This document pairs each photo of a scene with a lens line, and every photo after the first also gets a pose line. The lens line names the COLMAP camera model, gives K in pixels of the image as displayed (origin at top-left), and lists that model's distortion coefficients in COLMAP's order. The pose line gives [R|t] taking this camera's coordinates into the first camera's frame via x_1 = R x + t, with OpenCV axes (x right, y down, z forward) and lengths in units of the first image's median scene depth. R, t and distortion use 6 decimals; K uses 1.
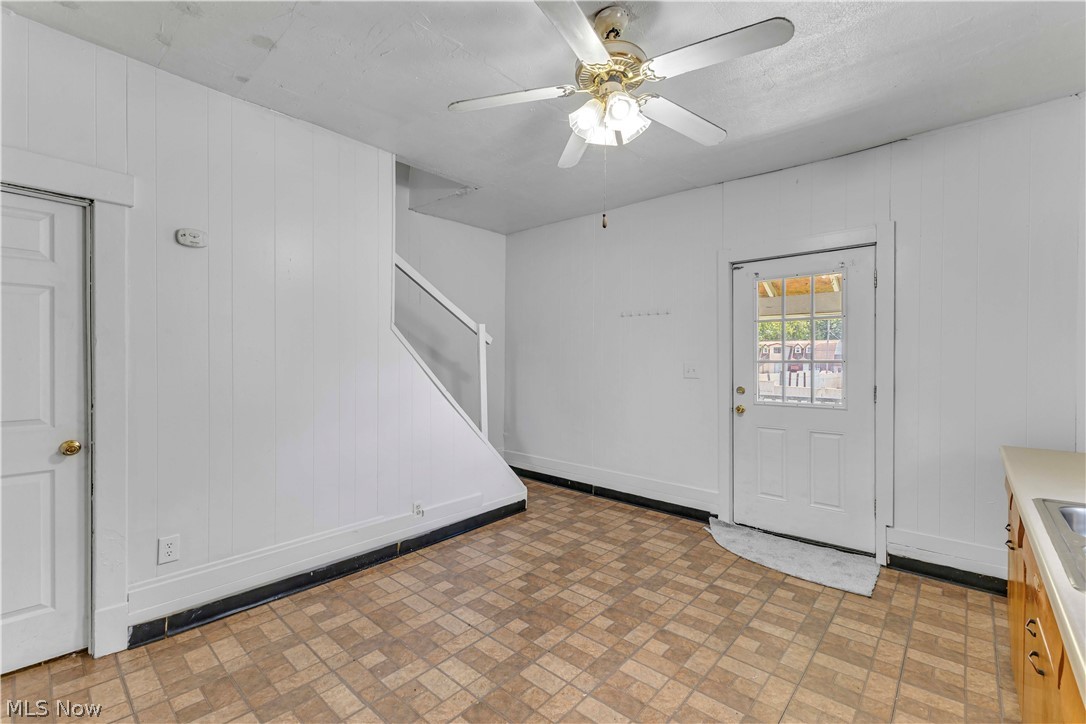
lens RADIAL K [[471.5, 0, 541.2], [0, 471.5, 362.2], [0, 0, 1]] dist [0.009728, -0.002007]
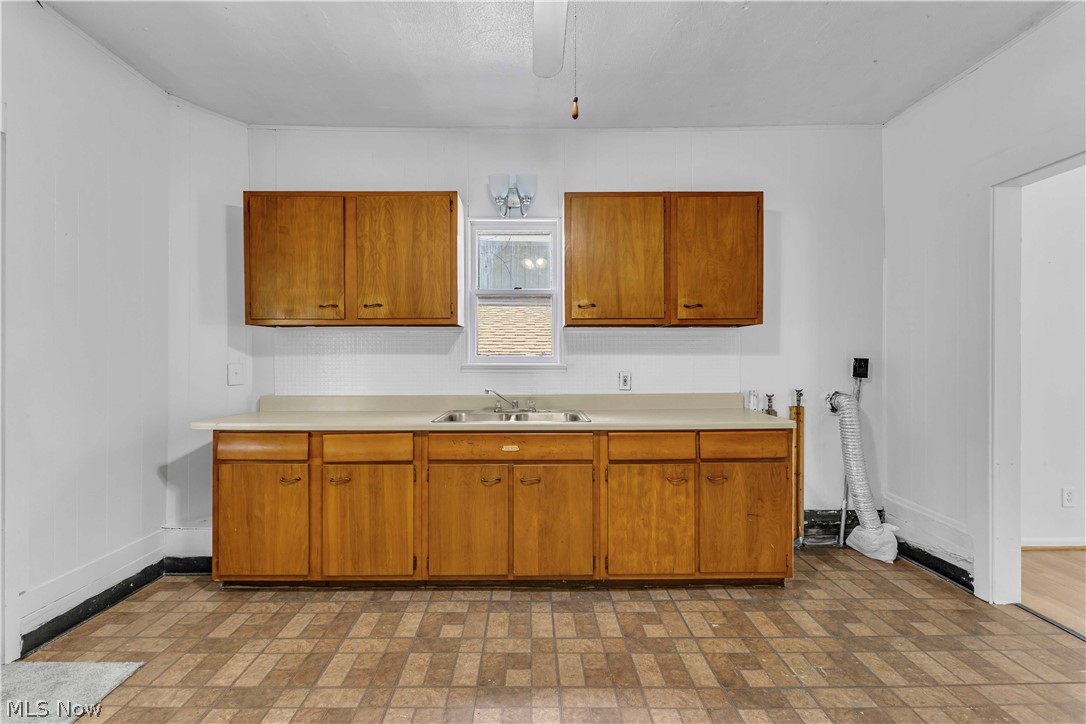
lens RADIAL K [[471.5, 0, 531.8], [0, 471.5, 363.5], [0, 0, 1]] dist [0.009728, -0.002007]
pose [[-0.674308, -0.005913, 0.738427, -0.214834], [0.004769, 0.999912, 0.012362, 0.038421], [-0.738435, 0.011857, -0.674220, 1.019084]]
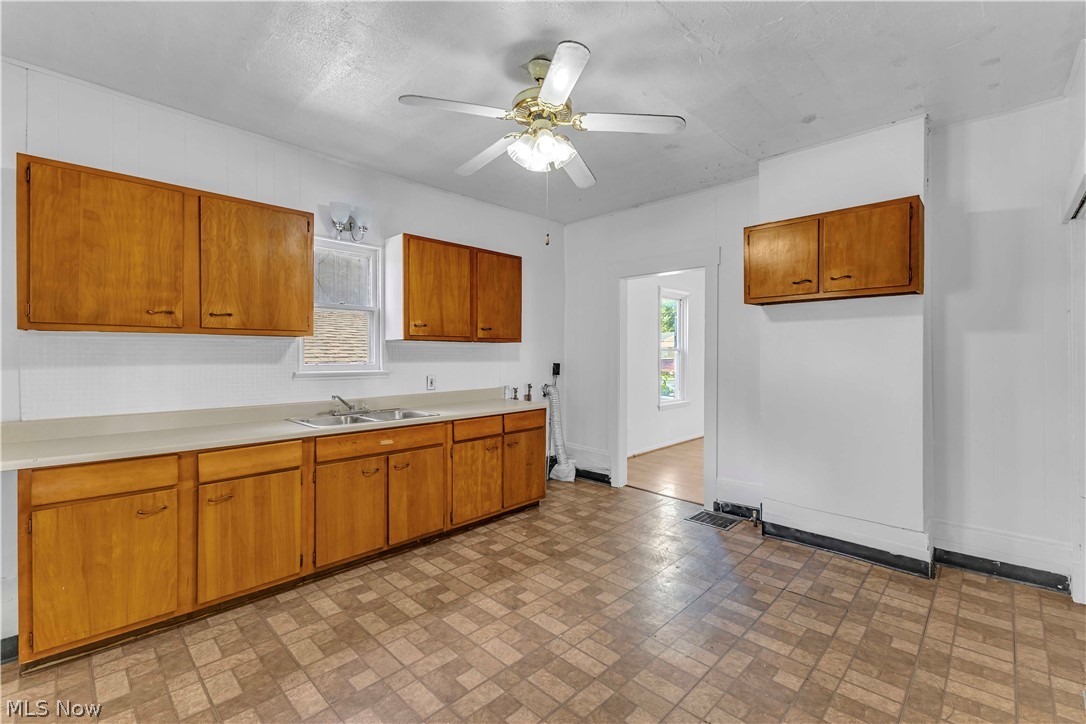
lens RADIAL K [[471.5, 0, 545.8], [0, 471.5, 358.4], [0, 0, 1]] dist [0.009728, -0.002007]
pose [[-0.999498, -0.004675, 0.031339, 0.066989], [-0.004179, 0.999866, 0.015847, -0.003116], [-0.031409, 0.015709, -0.999383, 1.523592]]
